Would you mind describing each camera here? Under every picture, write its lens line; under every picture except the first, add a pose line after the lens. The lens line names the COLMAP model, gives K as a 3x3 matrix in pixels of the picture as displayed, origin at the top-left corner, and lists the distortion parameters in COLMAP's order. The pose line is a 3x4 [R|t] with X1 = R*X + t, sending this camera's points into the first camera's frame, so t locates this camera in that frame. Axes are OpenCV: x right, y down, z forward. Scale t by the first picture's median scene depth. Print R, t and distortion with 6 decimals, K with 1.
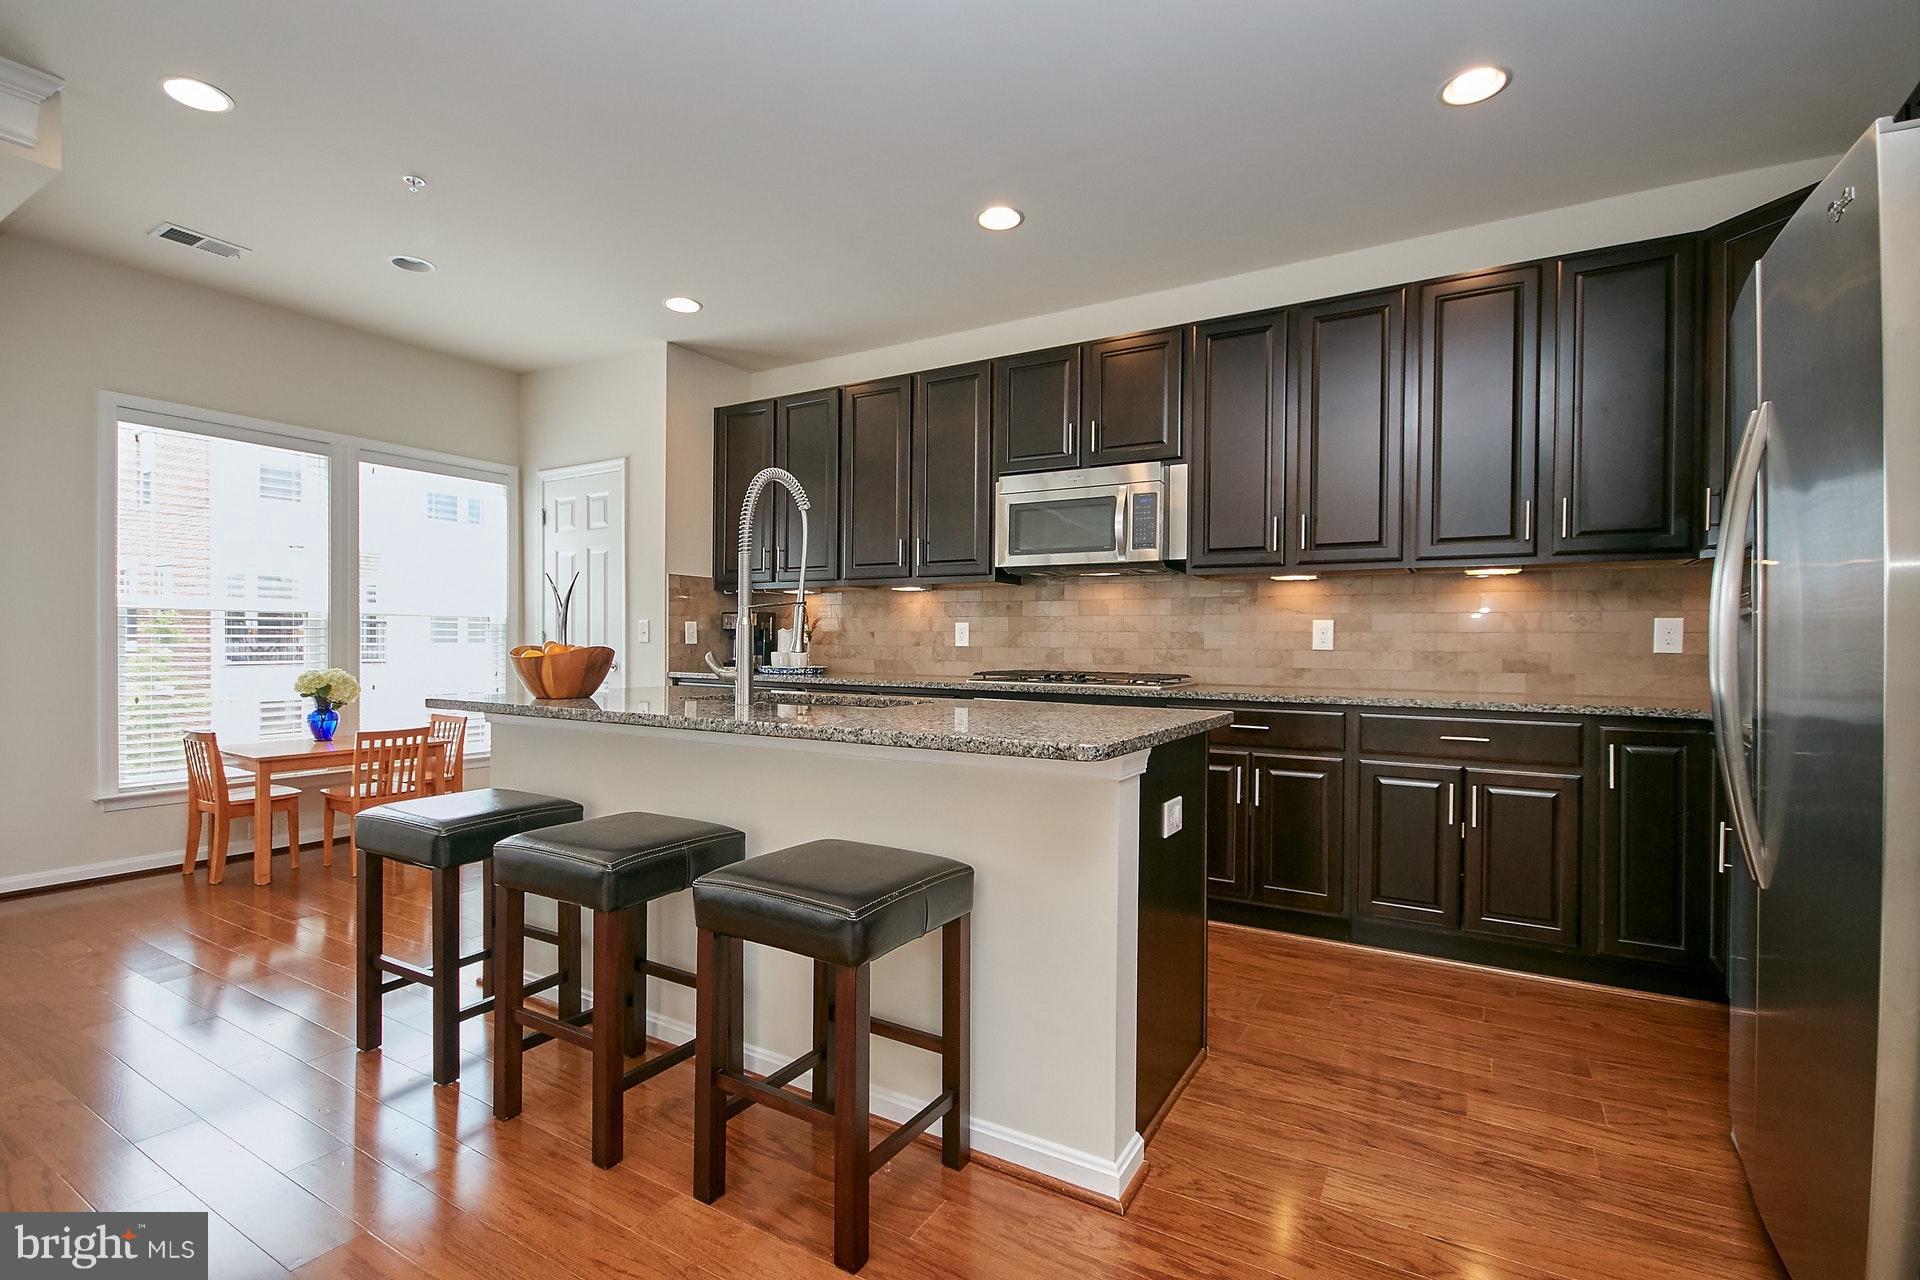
lens RADIAL K [[887.9, 0, 955.2], [0, 887.9, 649.7], [0, 0, 1]] dist [-0.000084, -0.000143]
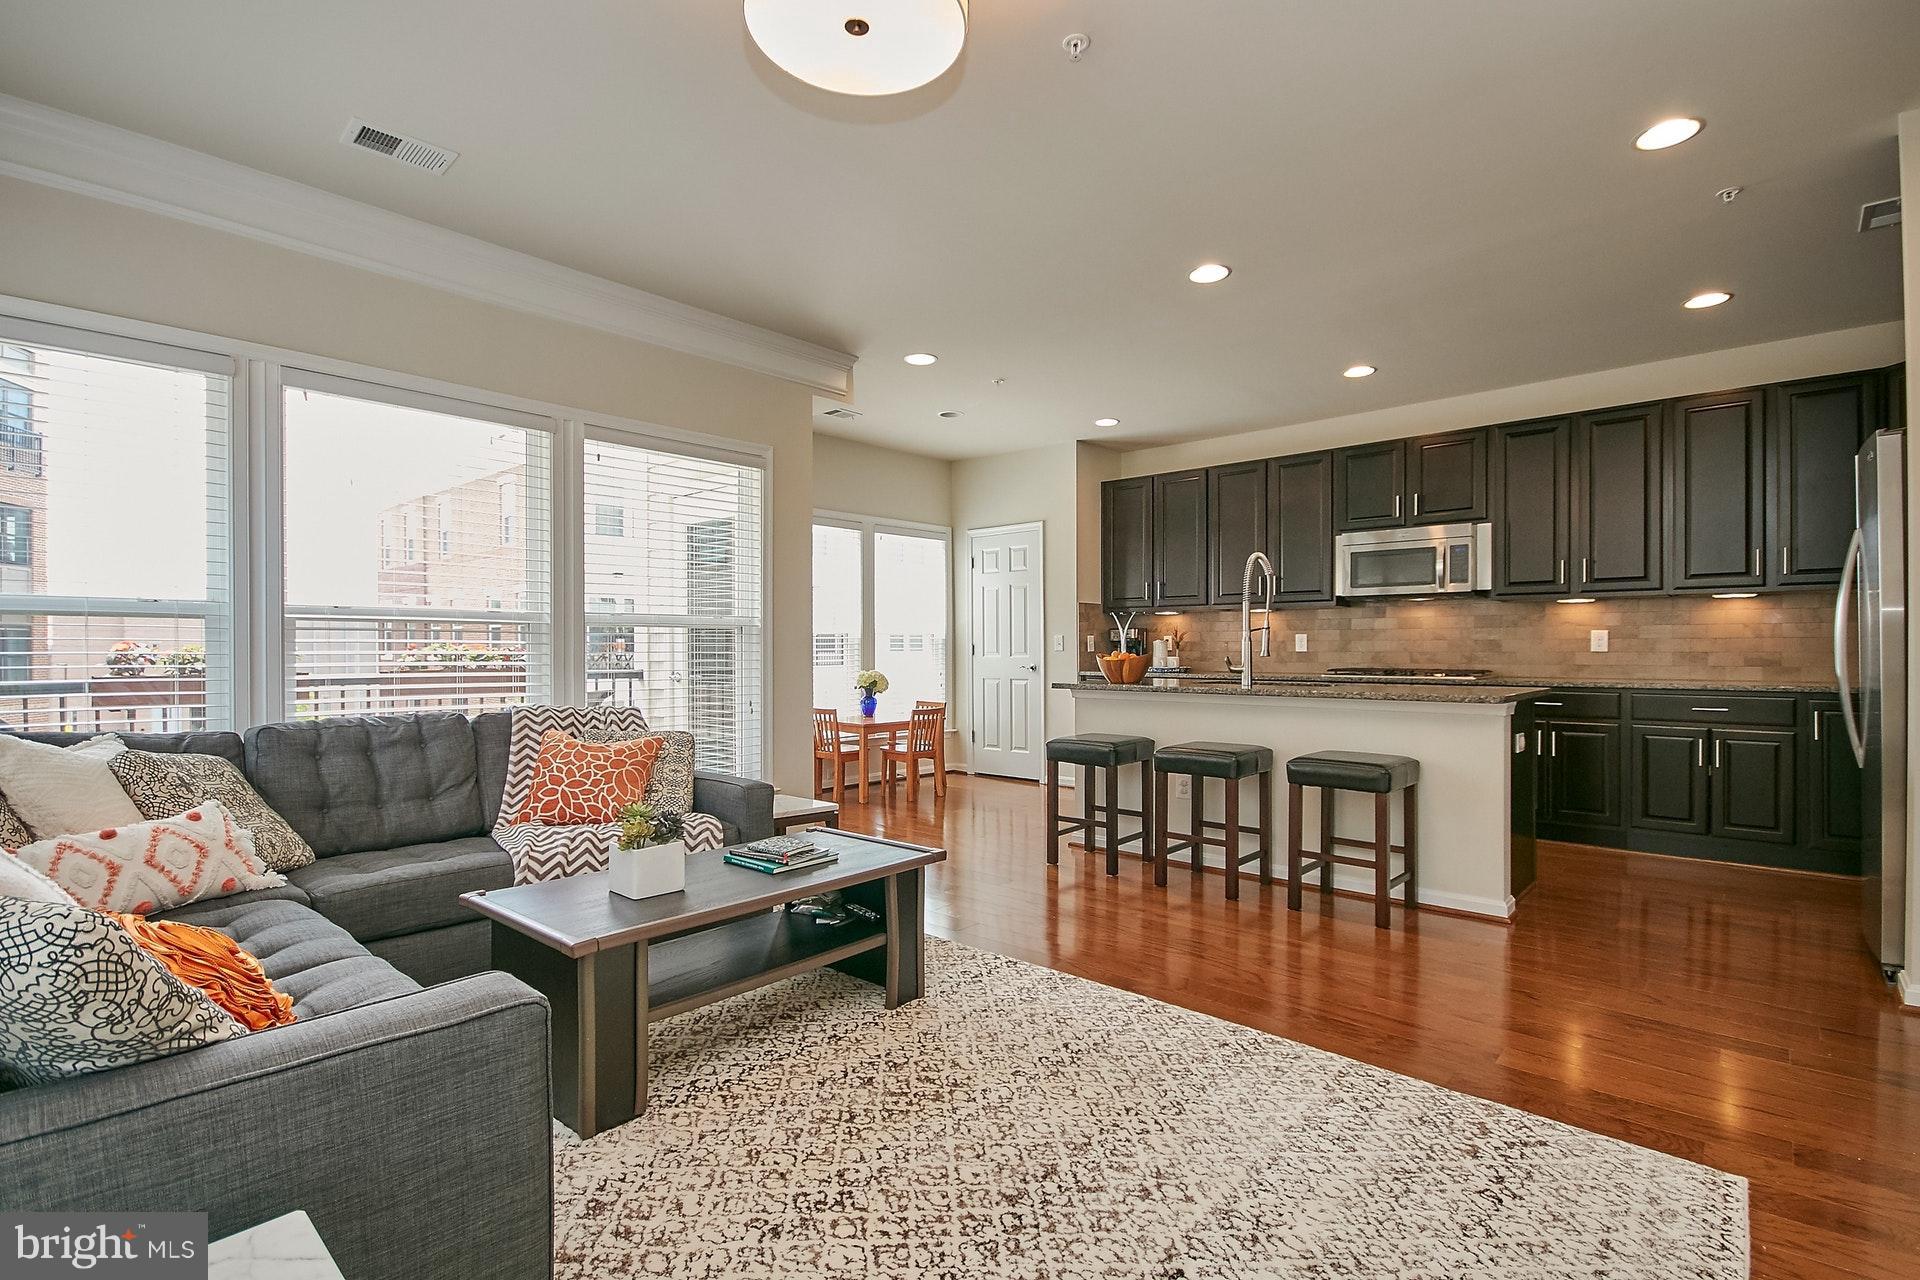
lens RADIAL K [[910.4, 0, 956.9], [0, 910.4, 646.4], [0, 0, 1]] dist [0.006690, -0.000648]
pose [[0.980087, -0.010906, -0.198267, -0.288004], [0.009044, 0.999906, -0.010297, -0.002272], [0.198360, 0.008299, 0.980094, -0.601704]]
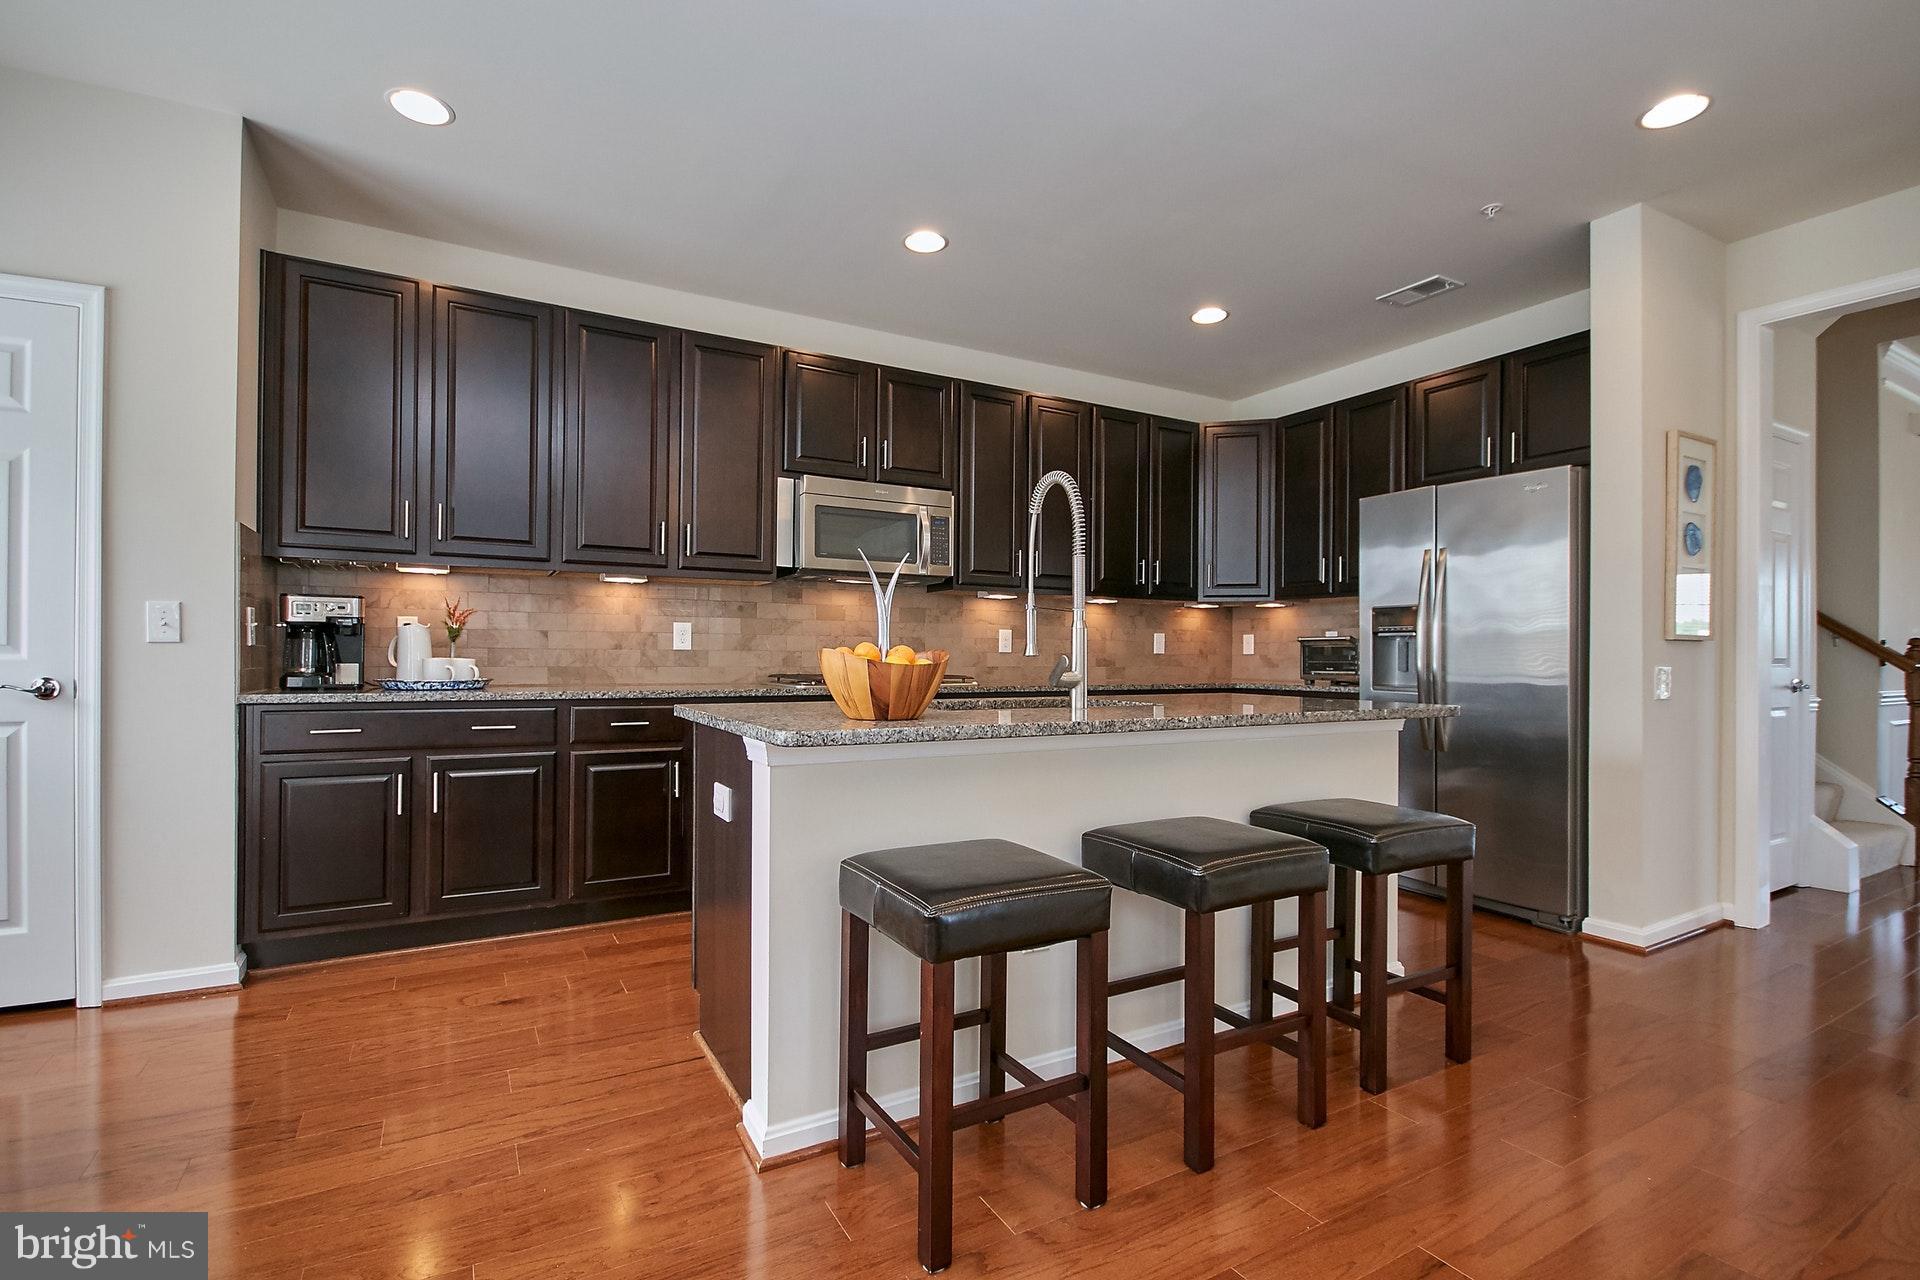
lens RADIAL K [[887.9, 0, 955.2], [0, 887.9, 649.7], [0, 0, 1]] dist [-0.000084, -0.000143]
pose [[0.502635, -0.002735, 0.864495, -0.751410], [0.001706, 0.999996, 0.002172, -0.006327], [-0.864497, 0.000383, 0.502637, 0.396872]]
